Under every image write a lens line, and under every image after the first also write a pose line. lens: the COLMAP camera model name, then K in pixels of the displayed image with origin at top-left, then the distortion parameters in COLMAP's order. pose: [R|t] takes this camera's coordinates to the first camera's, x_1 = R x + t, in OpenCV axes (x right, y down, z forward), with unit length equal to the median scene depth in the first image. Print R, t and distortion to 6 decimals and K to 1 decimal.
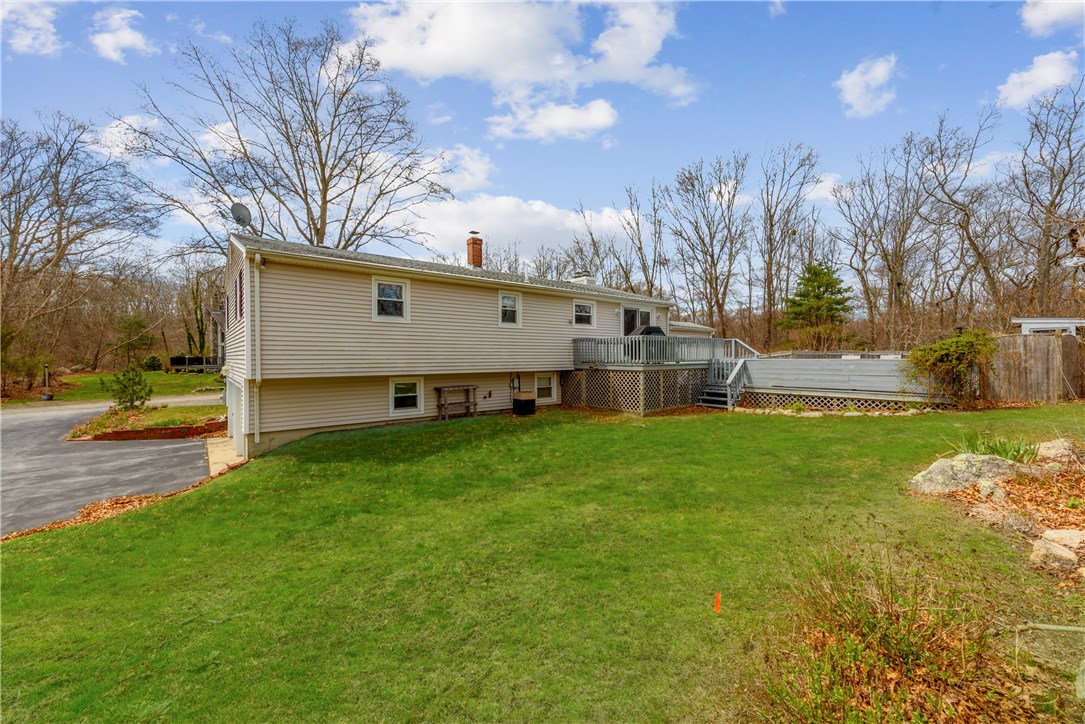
lens RADIAL K [[400.4, 0, 536.7], [0, 400.4, 365.7], [0, 0, 1]] dist [-0.000046, 0.000226]
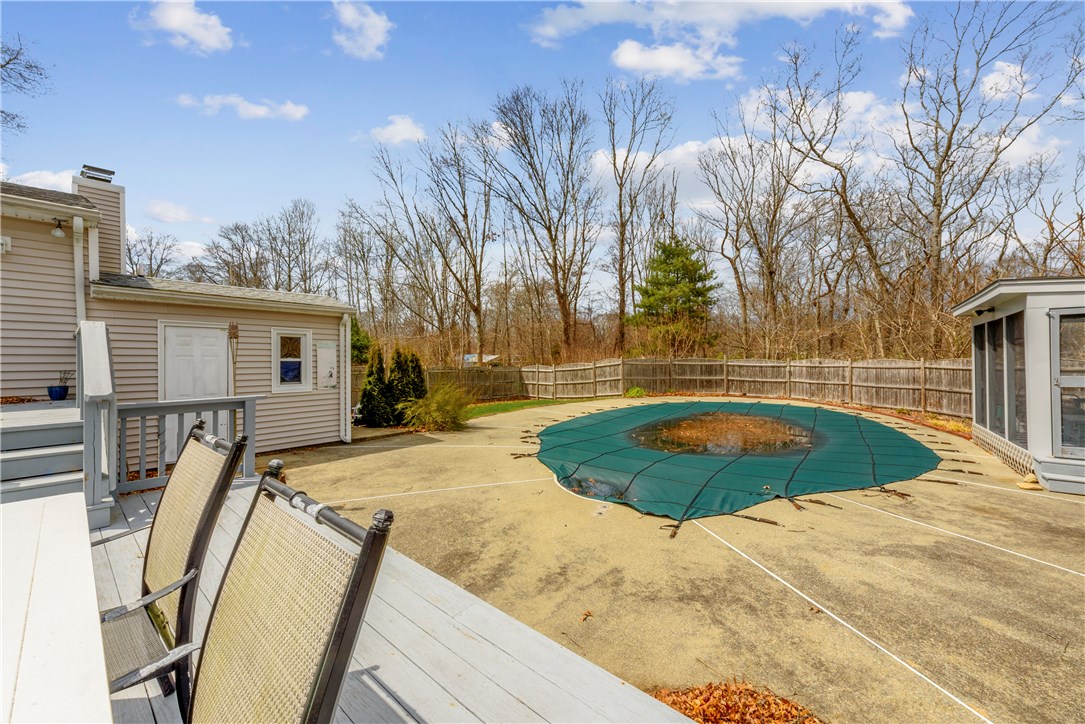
lens RADIAL K [[400.4, 0, 543.0], [0, 400.4, 361.8], [0, 0, 1]] dist [-0.000046, 0.000226]
pose [[0.982763, -0.007415, 0.184720, 0.309637], [0.012718, 0.999540, -0.027538, -0.014056], [-0.184430, 0.029412, 0.982405, 0.309170]]
